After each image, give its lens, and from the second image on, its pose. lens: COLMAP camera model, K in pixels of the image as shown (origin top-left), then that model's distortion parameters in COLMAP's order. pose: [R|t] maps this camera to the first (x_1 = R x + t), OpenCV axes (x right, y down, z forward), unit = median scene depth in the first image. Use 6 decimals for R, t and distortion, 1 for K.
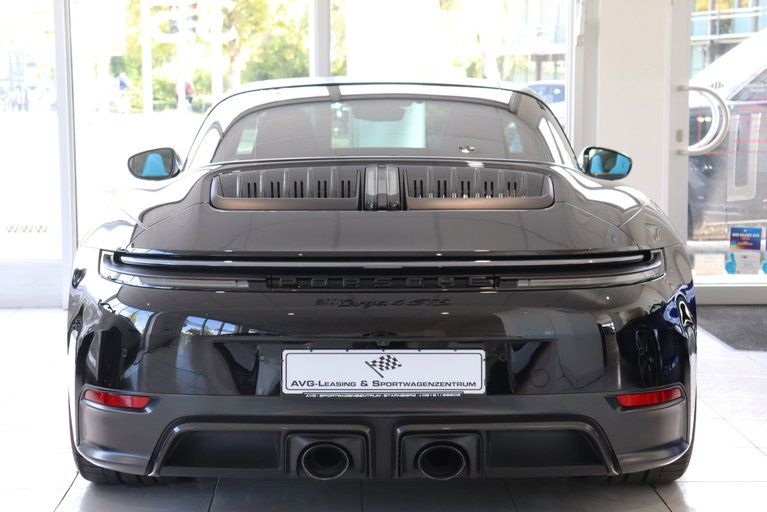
lens RADIAL K [[1749.1, 0, 383.5], [0, 1749.1, 256.0], [0, 0, 1]] dist [0.004615, 0.004633]
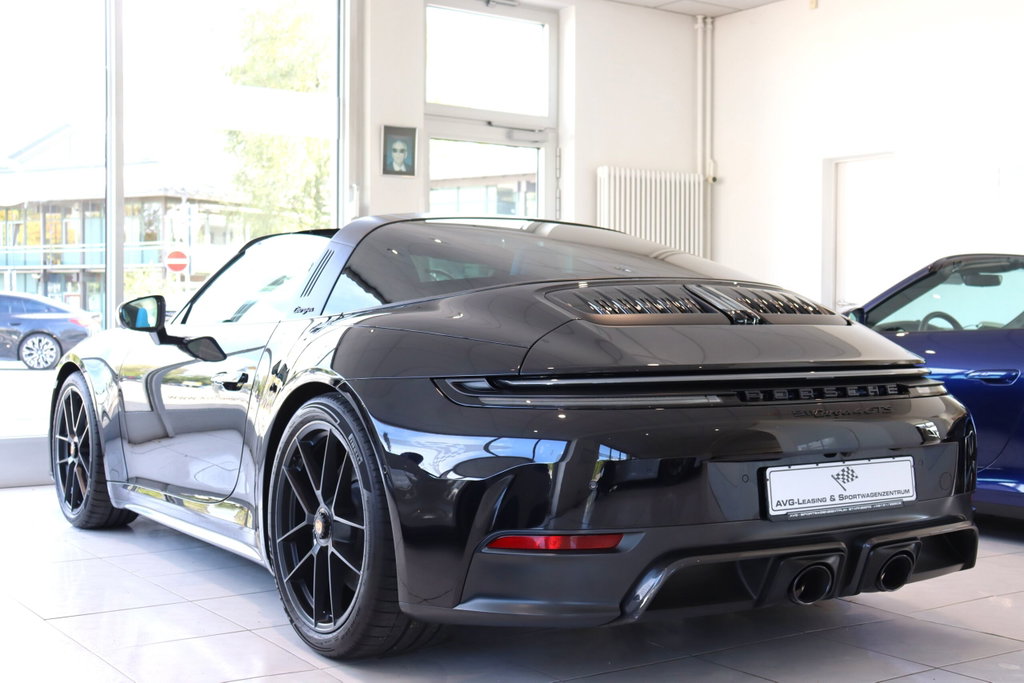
lens RADIAL K [[1309.8, 0, 512.0], [0, 1309.8, 341.5], [0, 0, 1]] dist [0.023743, -0.028638]
pose [[0.823172, -0.003037, 0.567783, -0.559719], [0.048477, 0.996710, -0.064952, 0.025708], [-0.565718, 0.080991, 0.820612, 0.504733]]
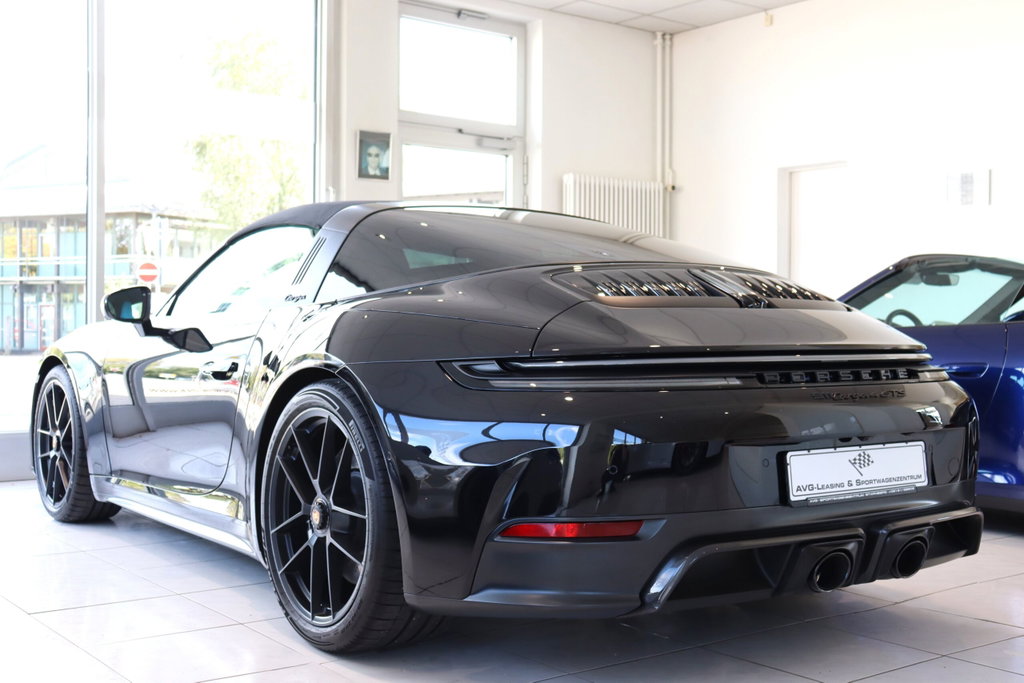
lens RADIAL K [[1216.8, 0, 512.0], [0, 1216.8, 341.5], [0, 0, 1]] dist [-0.013282, 0.017049]
pose [[0.797867, 0.002524, 0.602828, -0.544475], [0.050778, 0.996156, -0.071378, 0.034601], [-0.600691, 0.087560, 0.794672, 0.586411]]
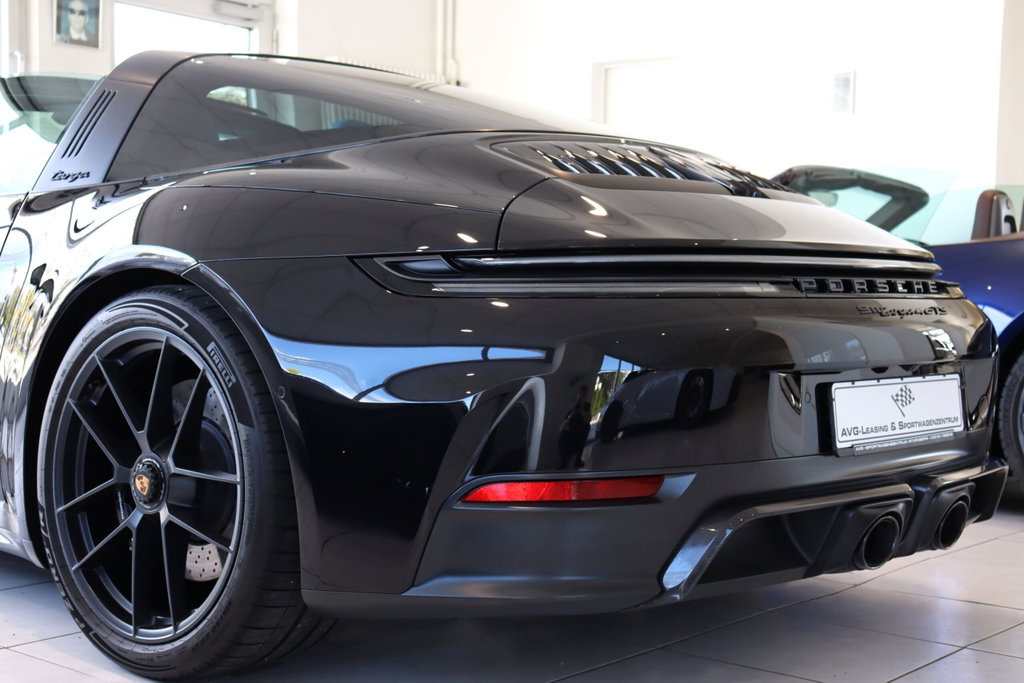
lens RADIAL K [[1464.9, 0, 512.0], [0, 1464.9, 341.5], [0, 0, 1]] dist [0.007433, 0.475616]
pose [[0.636436, -0.012964, 0.771221, -0.568147], [0.052606, 0.998260, -0.026631, 0.046186], [-0.769534, 0.057519, 0.636011, 0.737046]]
